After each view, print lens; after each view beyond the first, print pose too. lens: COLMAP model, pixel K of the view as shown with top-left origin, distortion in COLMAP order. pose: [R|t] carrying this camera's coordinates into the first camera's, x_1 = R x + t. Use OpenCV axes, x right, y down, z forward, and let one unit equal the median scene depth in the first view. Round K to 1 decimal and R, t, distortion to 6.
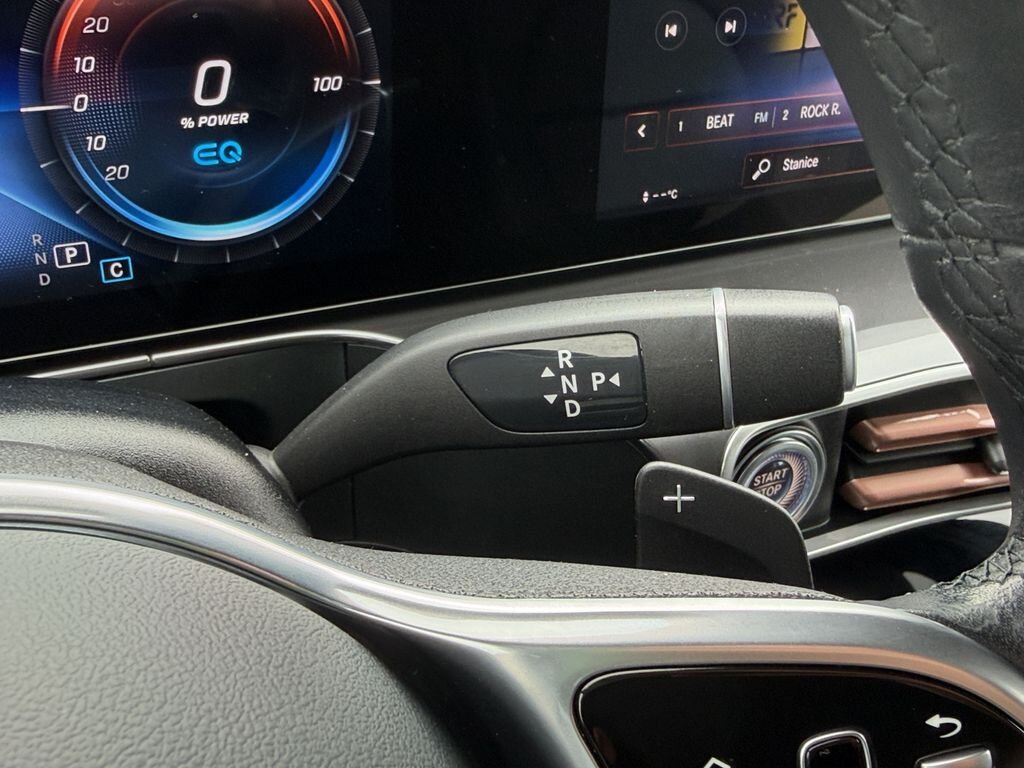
lens RADIAL K [[1118.1, 0, 507.0], [0, 1118.1, 388.7], [0, 0, 1]] dist [0.007925, 0.000000]
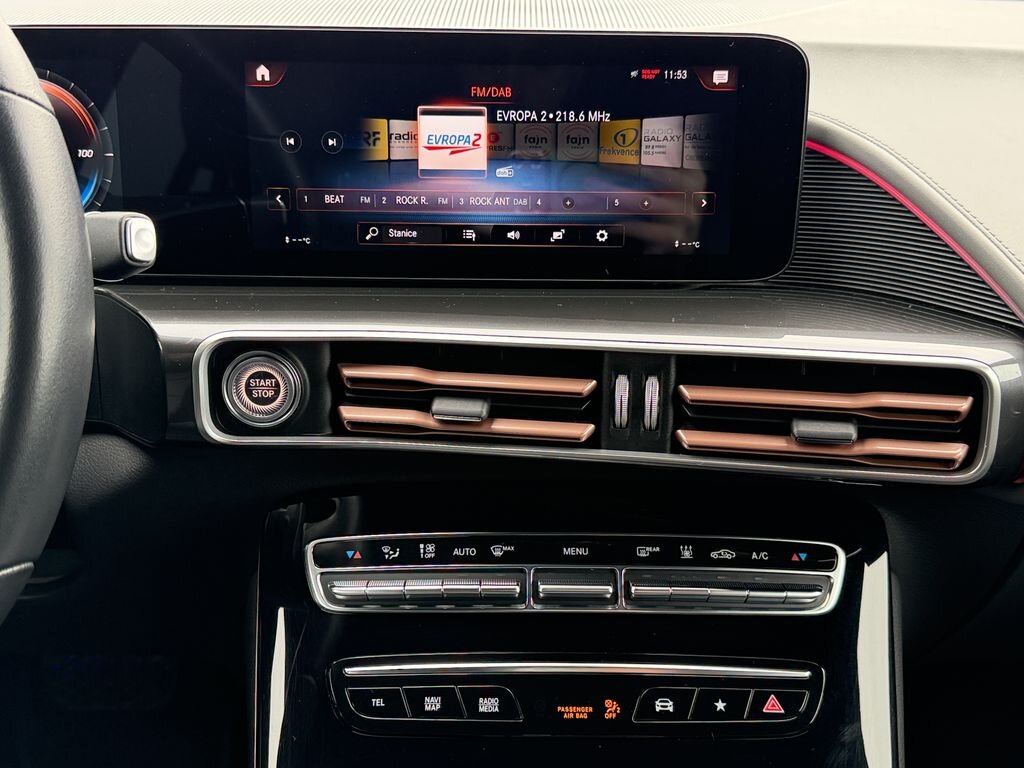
lens RADIAL K [[1090.9, 0, 510.9], [0, 1090.9, 391.2], [0, 0, 1]] dist [0.089012, 0.000000]
pose [[0.882185, 0.073163, -0.465184, 1.203741], [-0.202614, 0.950714, -0.234715, 0.364211], [0.425085, 0.301315, 0.853529, -0.199086]]
